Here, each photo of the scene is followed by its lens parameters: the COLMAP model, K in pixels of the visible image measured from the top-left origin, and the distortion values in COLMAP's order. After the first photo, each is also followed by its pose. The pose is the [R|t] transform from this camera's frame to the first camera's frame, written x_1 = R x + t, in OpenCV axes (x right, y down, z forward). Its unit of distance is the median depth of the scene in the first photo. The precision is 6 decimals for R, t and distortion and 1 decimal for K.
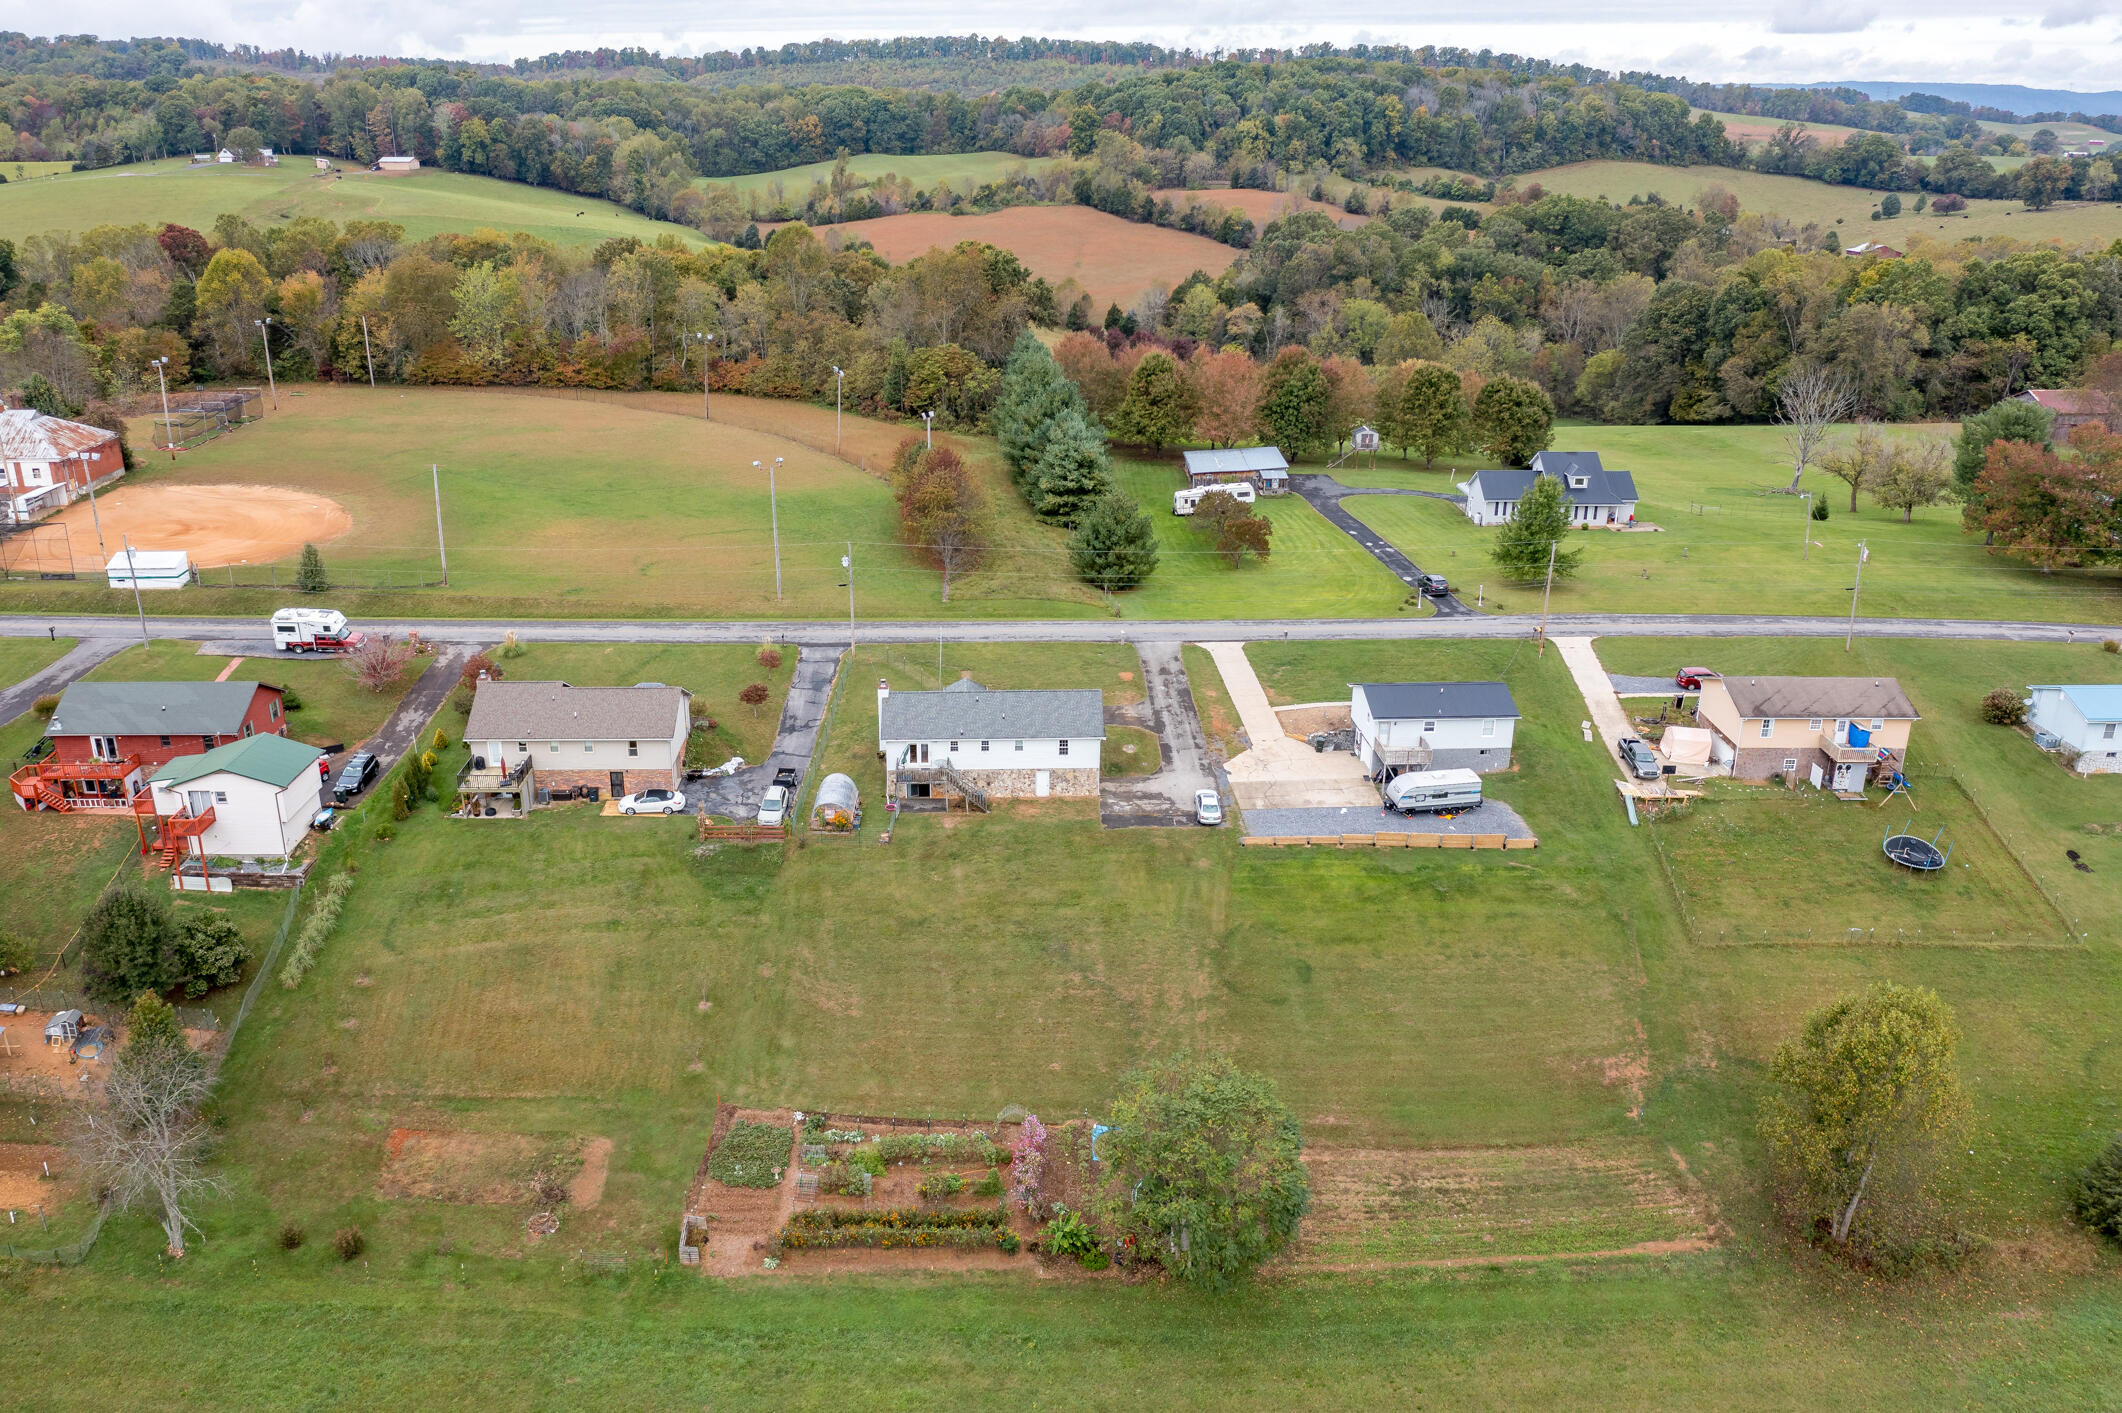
lens RADIAL K [[1662.7, 0, 1048.2], [0, 1662.7, 696.3], [0, 0, 1]] dist [-0.038861, -0.001894]
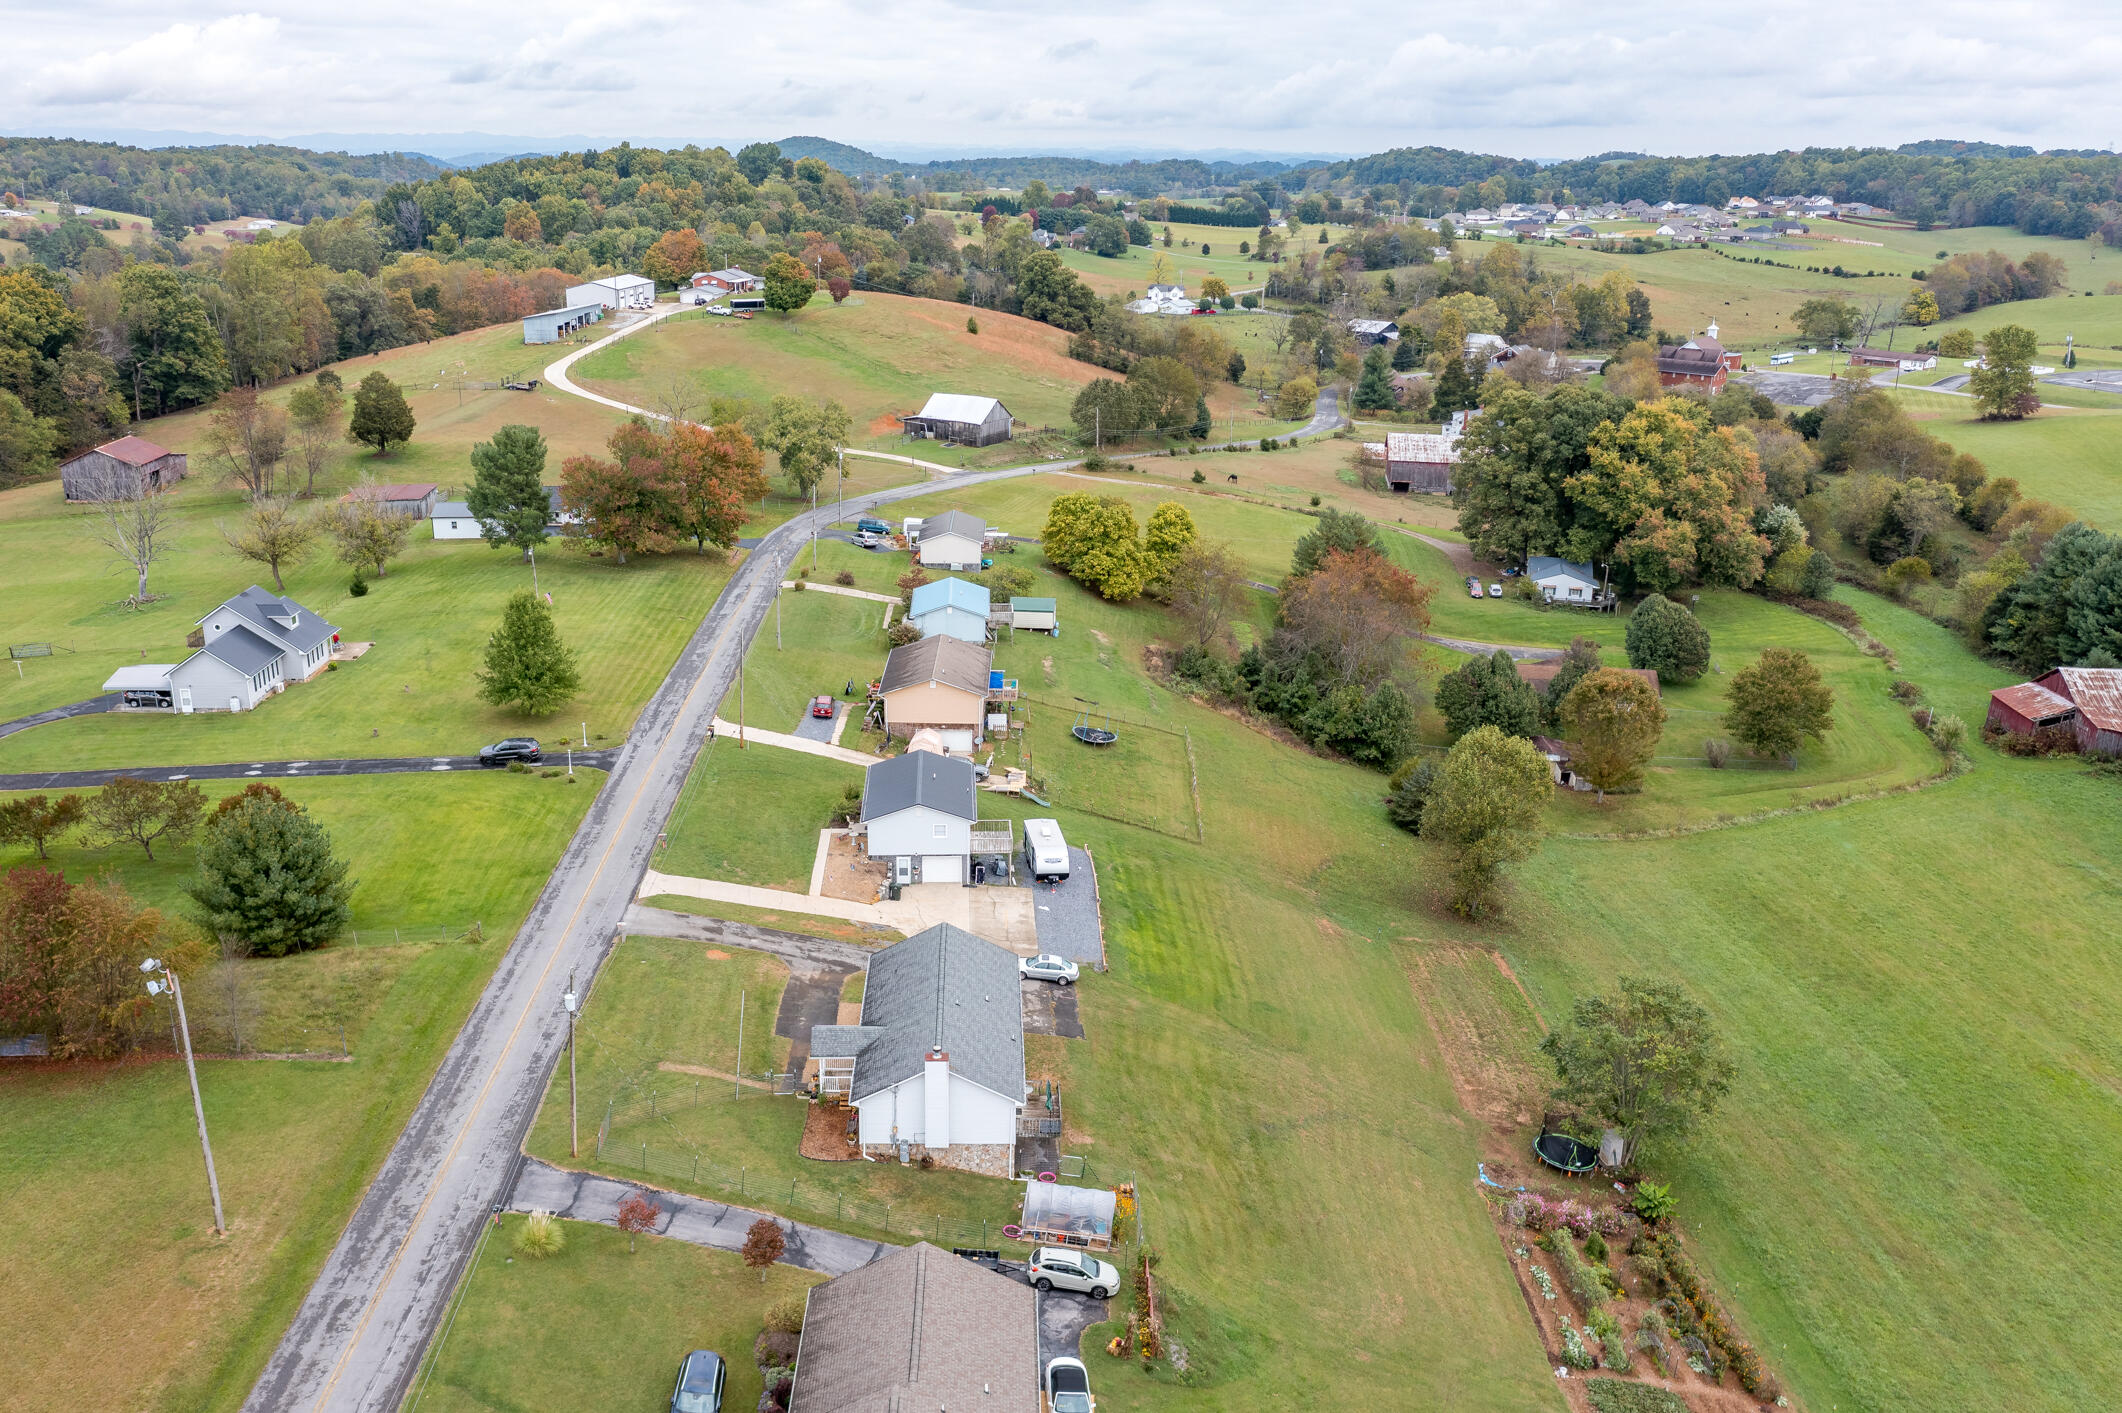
lens RADIAL K [[1687.3, 0, 1024.9], [0, 1687.3, 705.9], [0, 0, 1]] dist [-0.039594, 0.003510]
pose [[0.023881, -0.318229, 0.947713, -0.691722], [0.332653, 0.896493, 0.292648, -0.317130], [-0.942747, 0.308271, 0.127269, 0.844101]]
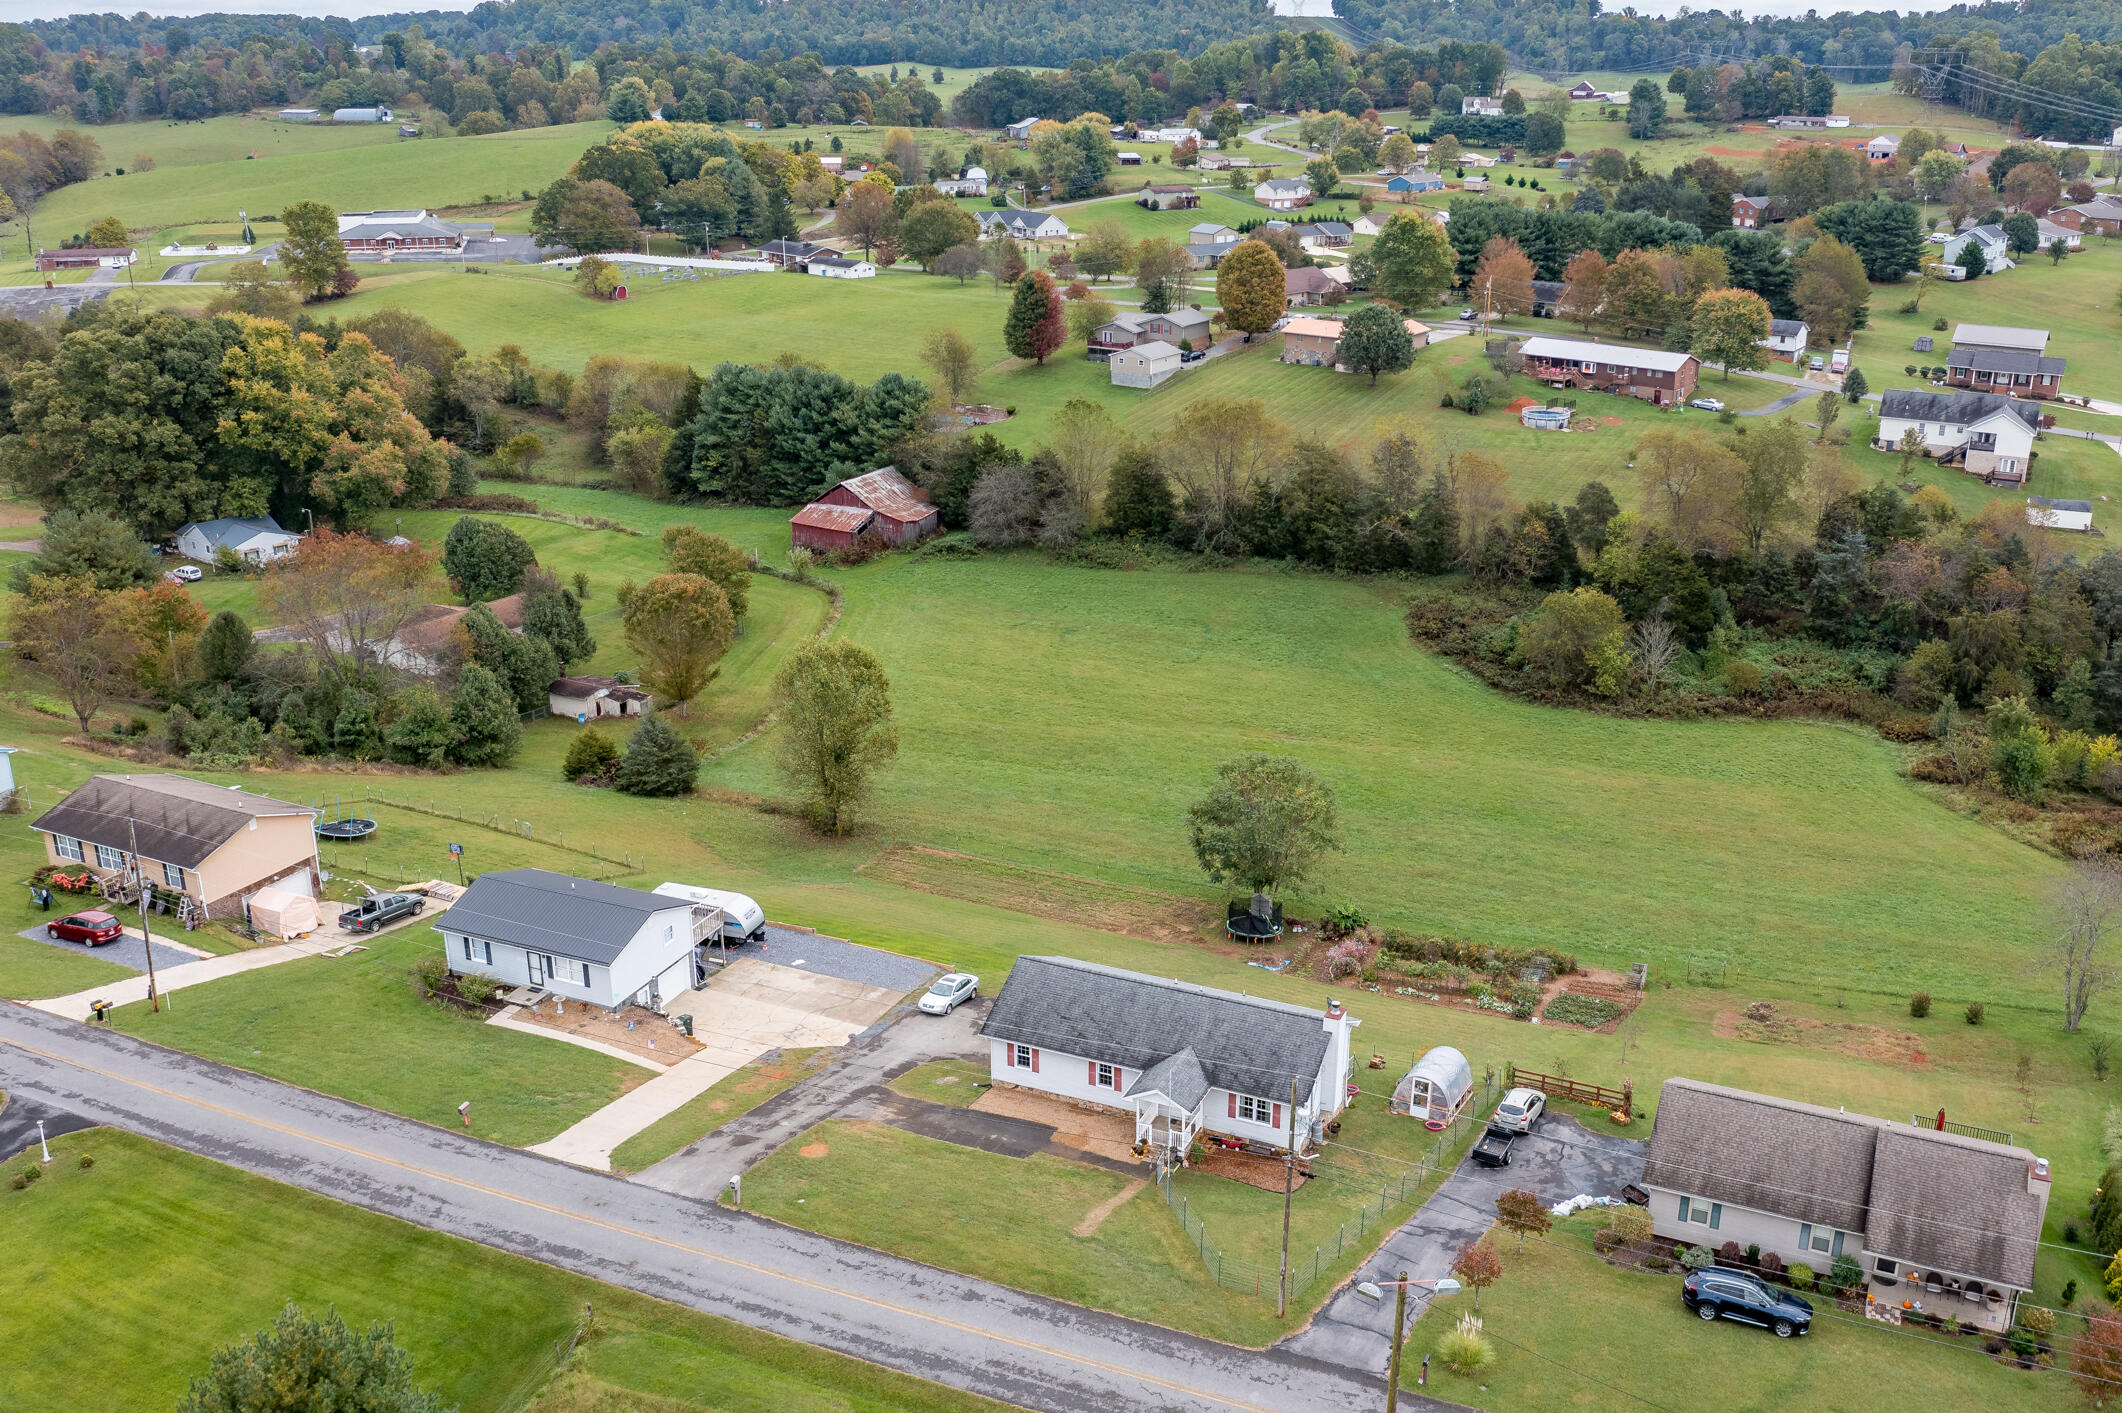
lens RADIAL K [[1848.6, 0, 1150.8], [0, 1848.6, 698.3], [0, 0, 1]] dist [-0.043830, 0.017319]
pose [[-0.903496, -0.158409, 0.398247, -0.294210], [0.131864, 0.781382, 0.609963, -0.529716], [-0.407807, 0.603613, -0.685087, 1.437395]]
